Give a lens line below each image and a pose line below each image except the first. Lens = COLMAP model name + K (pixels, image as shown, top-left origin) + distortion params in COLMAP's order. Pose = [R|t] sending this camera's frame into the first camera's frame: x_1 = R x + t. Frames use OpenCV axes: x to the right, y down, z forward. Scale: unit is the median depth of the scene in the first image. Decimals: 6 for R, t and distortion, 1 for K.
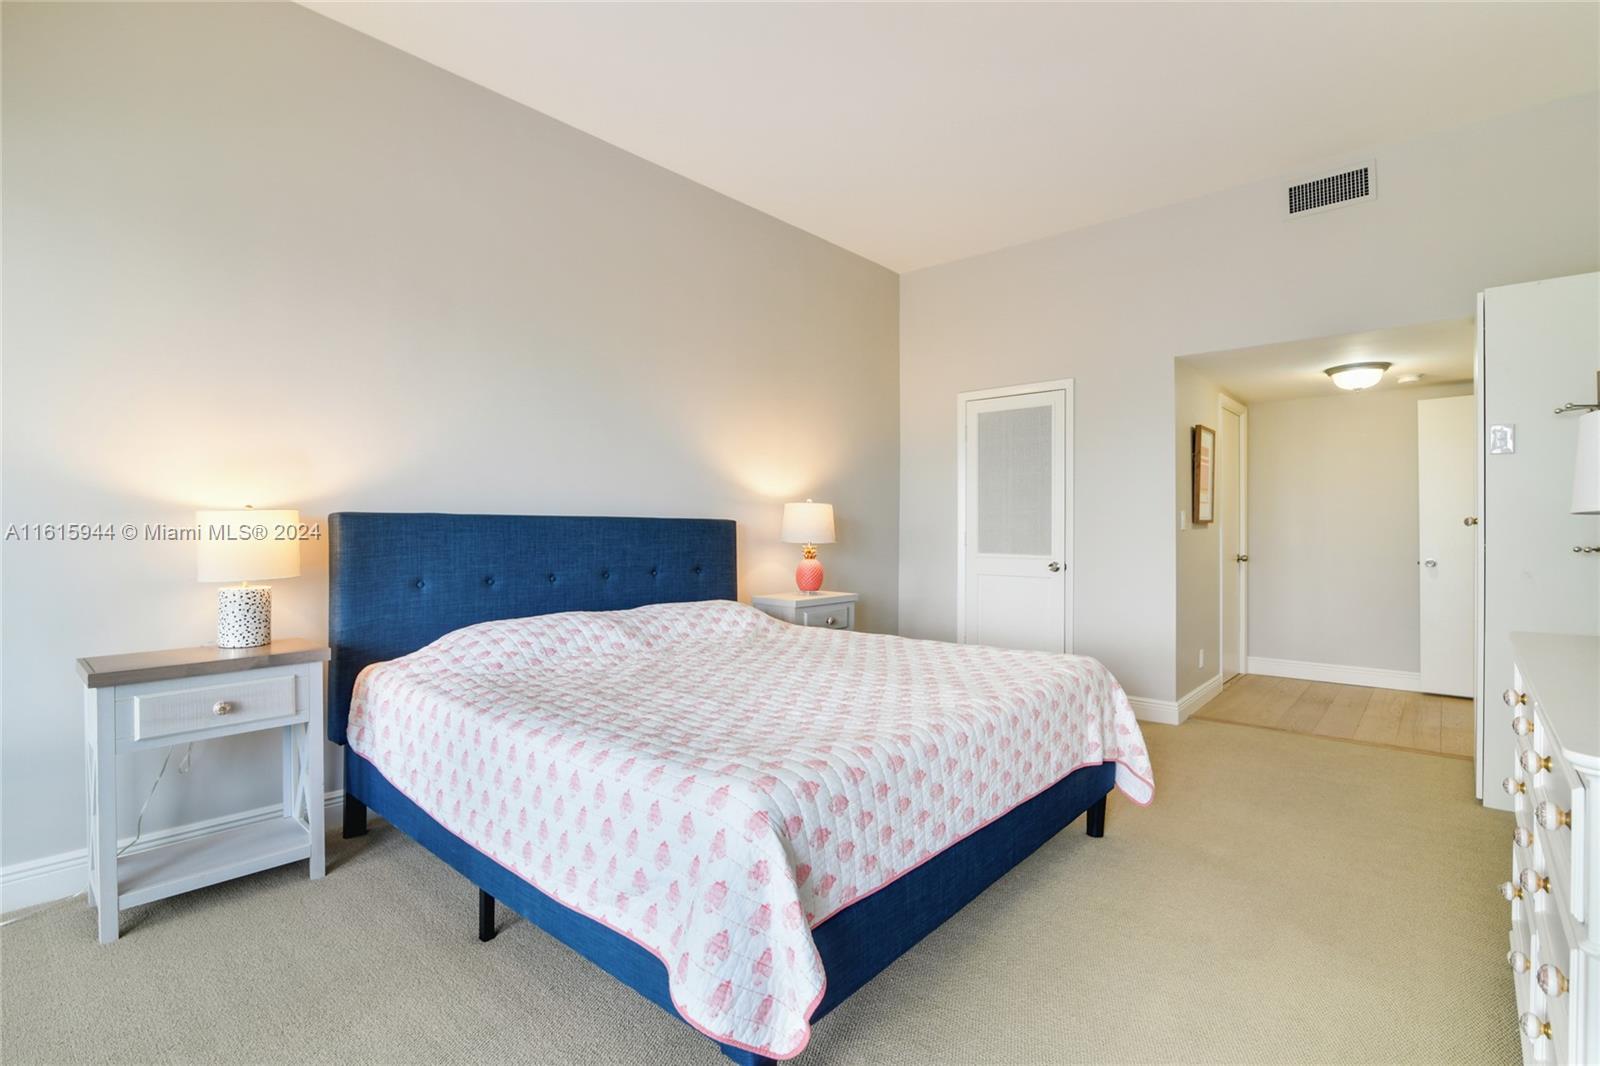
lens RADIAL K [[745.2, 0, 800.0], [0, 745.2, 533.0], [0, 0, 1]] dist [-0.021440, -0.000602]
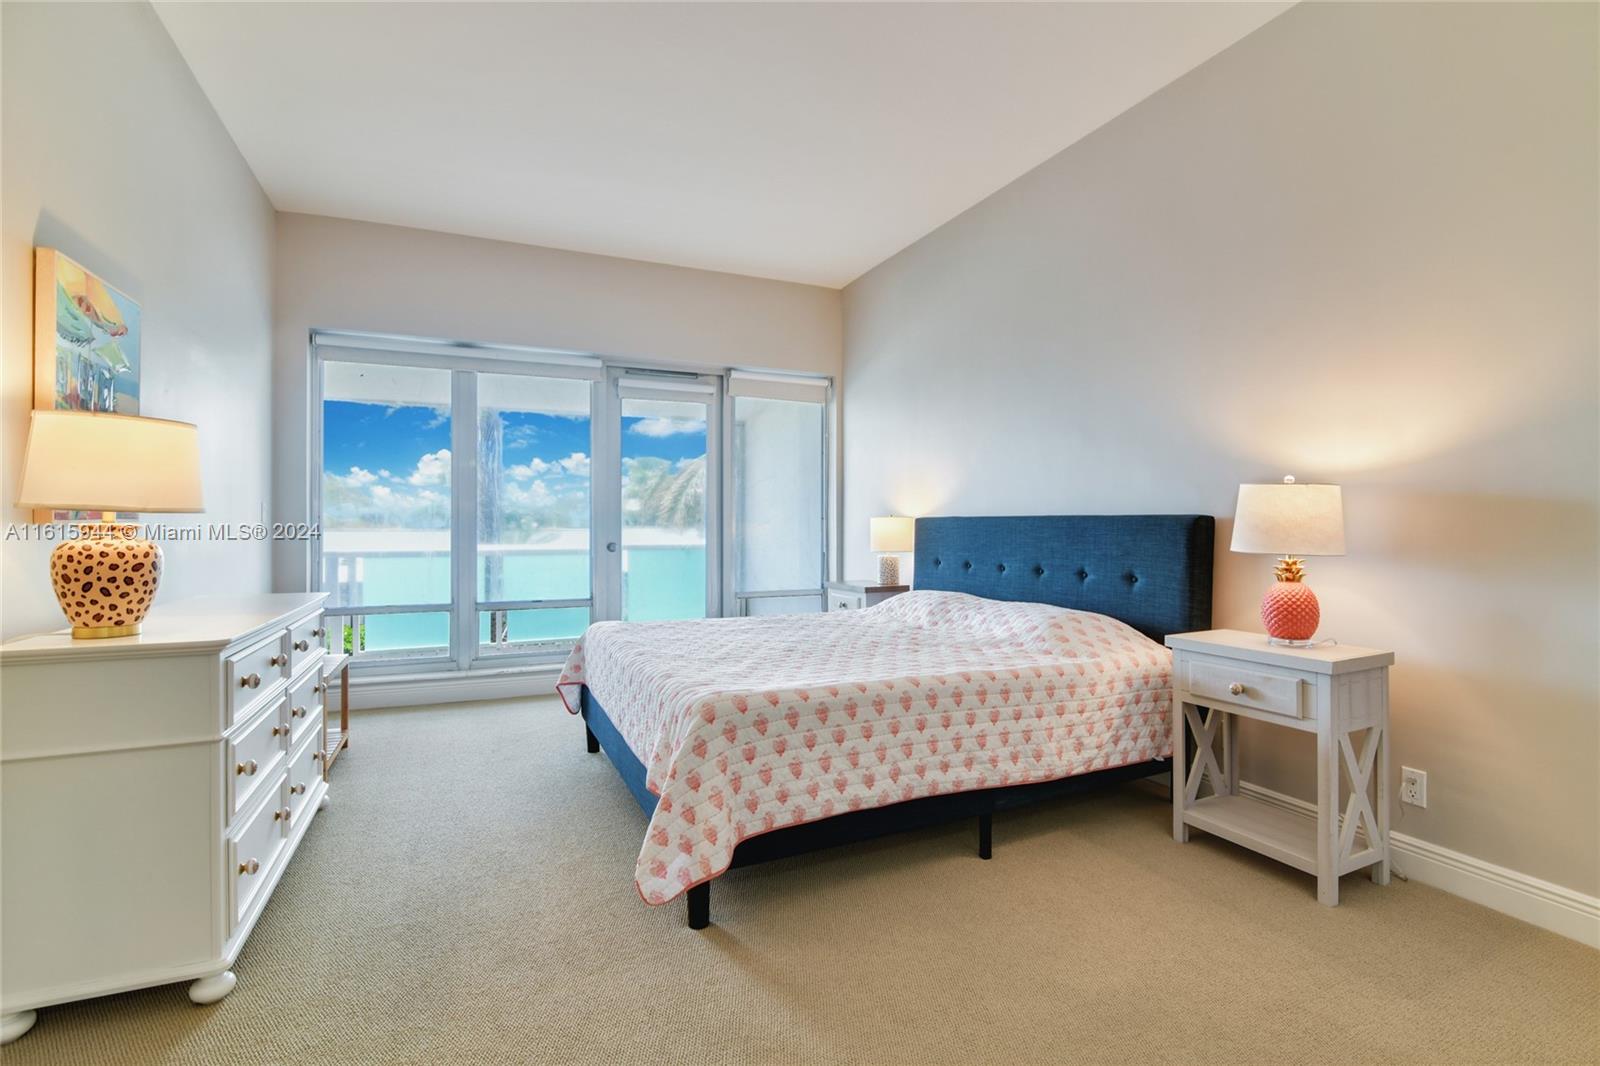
lens RADIAL K [[745.2, 0, 800.0], [0, 745.2, 533.0], [0, 0, 1]] dist [-0.021440, -0.000602]
pose [[-0.411820, -0.007015, -0.911238, 0.795171], [-0.024319, 0.999699, 0.003295, 0.007578], [0.910941, 0.023518, -0.411867, 1.073046]]
